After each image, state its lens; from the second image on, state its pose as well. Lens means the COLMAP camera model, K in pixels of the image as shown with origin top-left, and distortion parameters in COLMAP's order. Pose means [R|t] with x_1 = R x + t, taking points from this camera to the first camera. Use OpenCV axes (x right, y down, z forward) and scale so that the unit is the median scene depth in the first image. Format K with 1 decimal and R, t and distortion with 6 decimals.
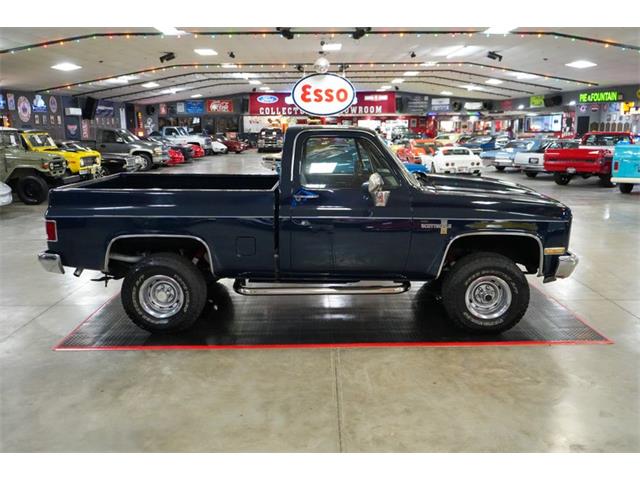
lens RADIAL K [[567.1, 0, 320.0], [0, 567.1, 240.0], [0, 0, 1]] dist [-0.003551, -0.004250]
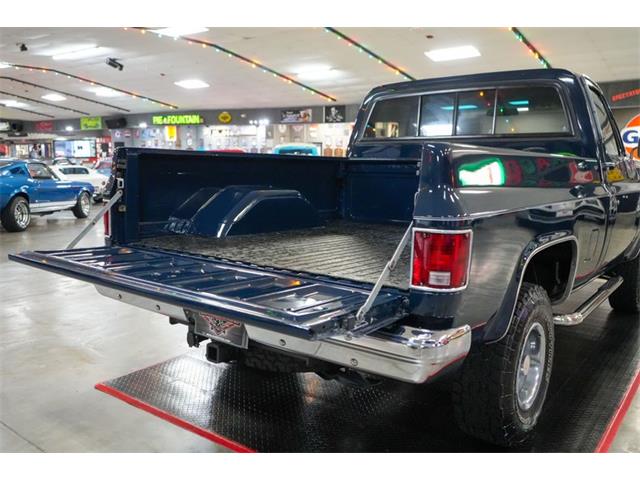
lens RADIAL K [[554.4, 0, 320.0], [0, 554.4, 240.0], [0, 0, 1]] dist [-0.004221, -0.005441]
pose [[0.612934, -0.102701, 0.783431, -0.272846], [0.146110, 0.989149, 0.015356, -0.016144], [-0.776507, 0.105055, 0.621289, 0.291365]]
